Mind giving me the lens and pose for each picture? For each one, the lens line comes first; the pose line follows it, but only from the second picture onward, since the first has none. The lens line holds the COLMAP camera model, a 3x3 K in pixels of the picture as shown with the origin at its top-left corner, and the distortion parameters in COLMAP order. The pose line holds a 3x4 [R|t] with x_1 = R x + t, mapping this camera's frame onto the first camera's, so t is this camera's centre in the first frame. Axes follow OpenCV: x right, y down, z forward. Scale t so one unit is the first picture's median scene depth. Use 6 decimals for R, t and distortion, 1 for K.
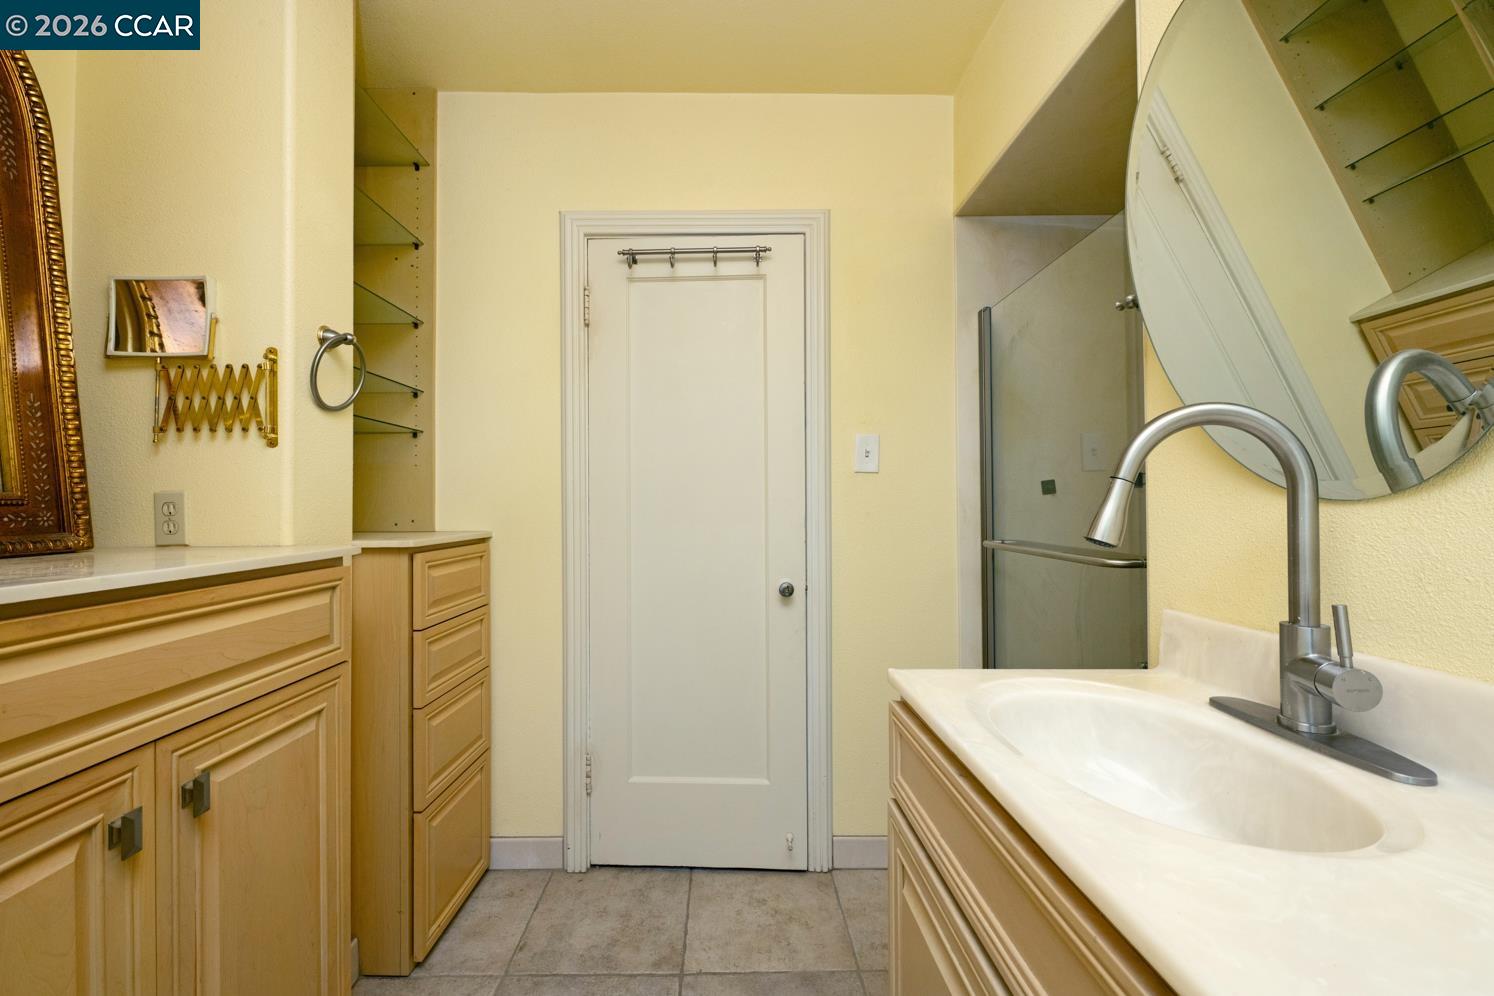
lens RADIAL K [[608.6, 0, 740.9], [0, 608.6, 502.9], [0, 0, 1]] dist [-0.001250, -0.000694]
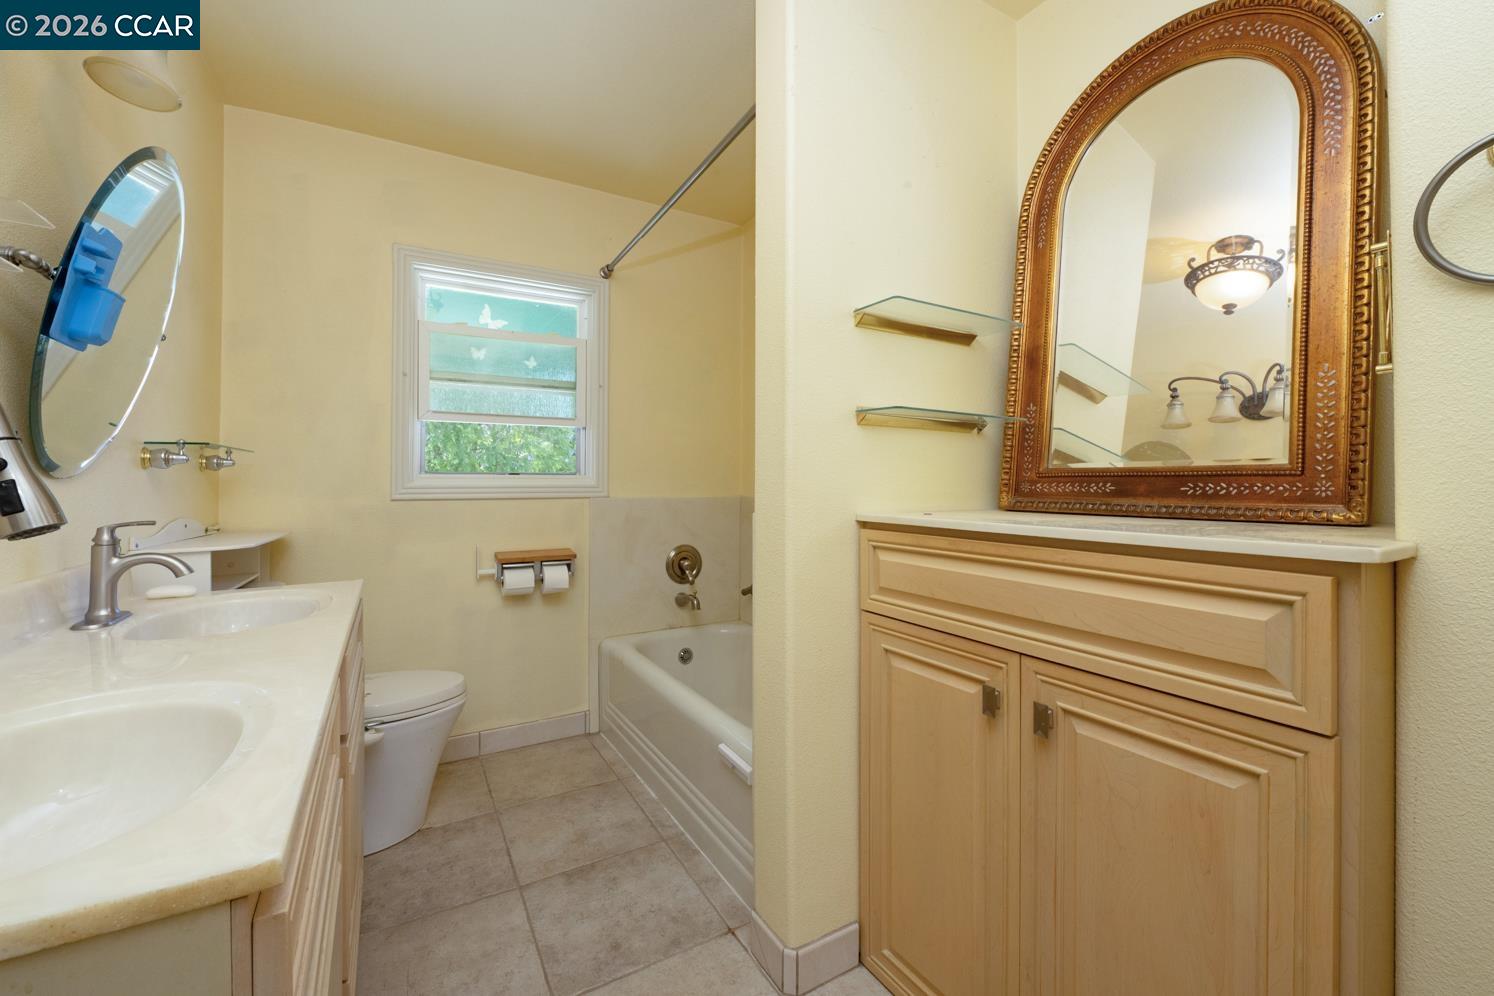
lens RADIAL K [[608.6, 0, 747.4], [0, 608.6, 477.5], [0, 0, 1]] dist [-0.001250, -0.000694]
pose [[-0.873866, 0.001048, -0.486165, 0.155358], [0.005370, 0.999957, -0.007498, 0.010629], [0.486137, -0.009163, -0.873835, 1.461448]]
